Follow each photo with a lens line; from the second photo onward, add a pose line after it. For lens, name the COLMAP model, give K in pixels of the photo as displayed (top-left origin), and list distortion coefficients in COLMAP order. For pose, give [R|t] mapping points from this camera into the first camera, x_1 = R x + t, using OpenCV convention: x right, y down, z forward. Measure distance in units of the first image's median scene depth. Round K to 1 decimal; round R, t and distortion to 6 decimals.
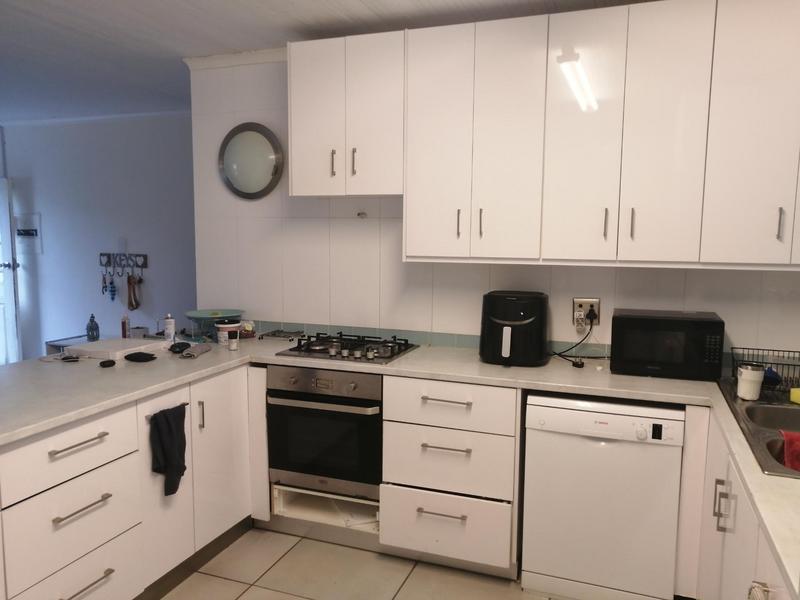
lens RADIAL K [[610.9, 0, 400.0], [0, 610.9, 300.0], [0, 0, 1]] dist [-0.022254, 0.063501]
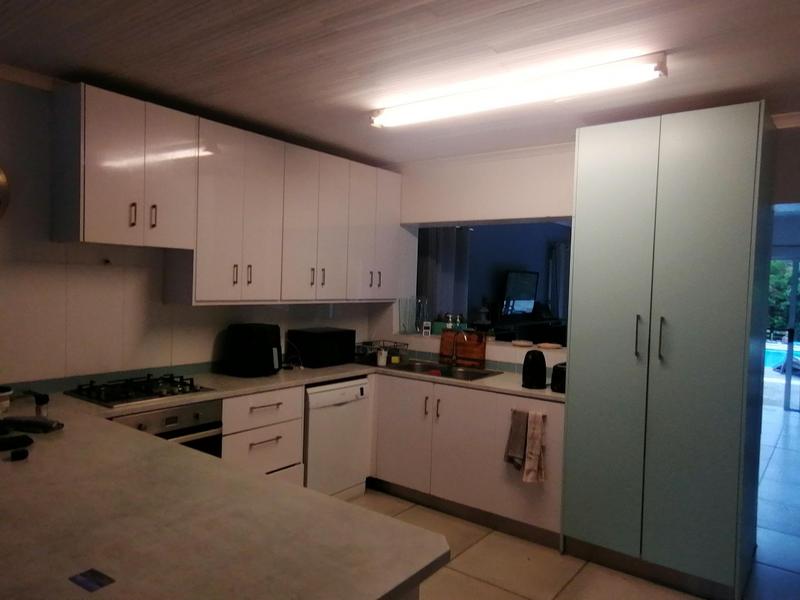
lens RADIAL K [[567.2, 0, 400.0], [0, 567.2, 300.0], [0, 0, 1]] dist [-0.003324, -0.000305]
pose [[0.276396, -0.026402, 0.960681, -0.792837], [0.079820, 0.996799, 0.004430, -0.039202], [-0.957723, 0.075457, 0.277619, 0.258472]]
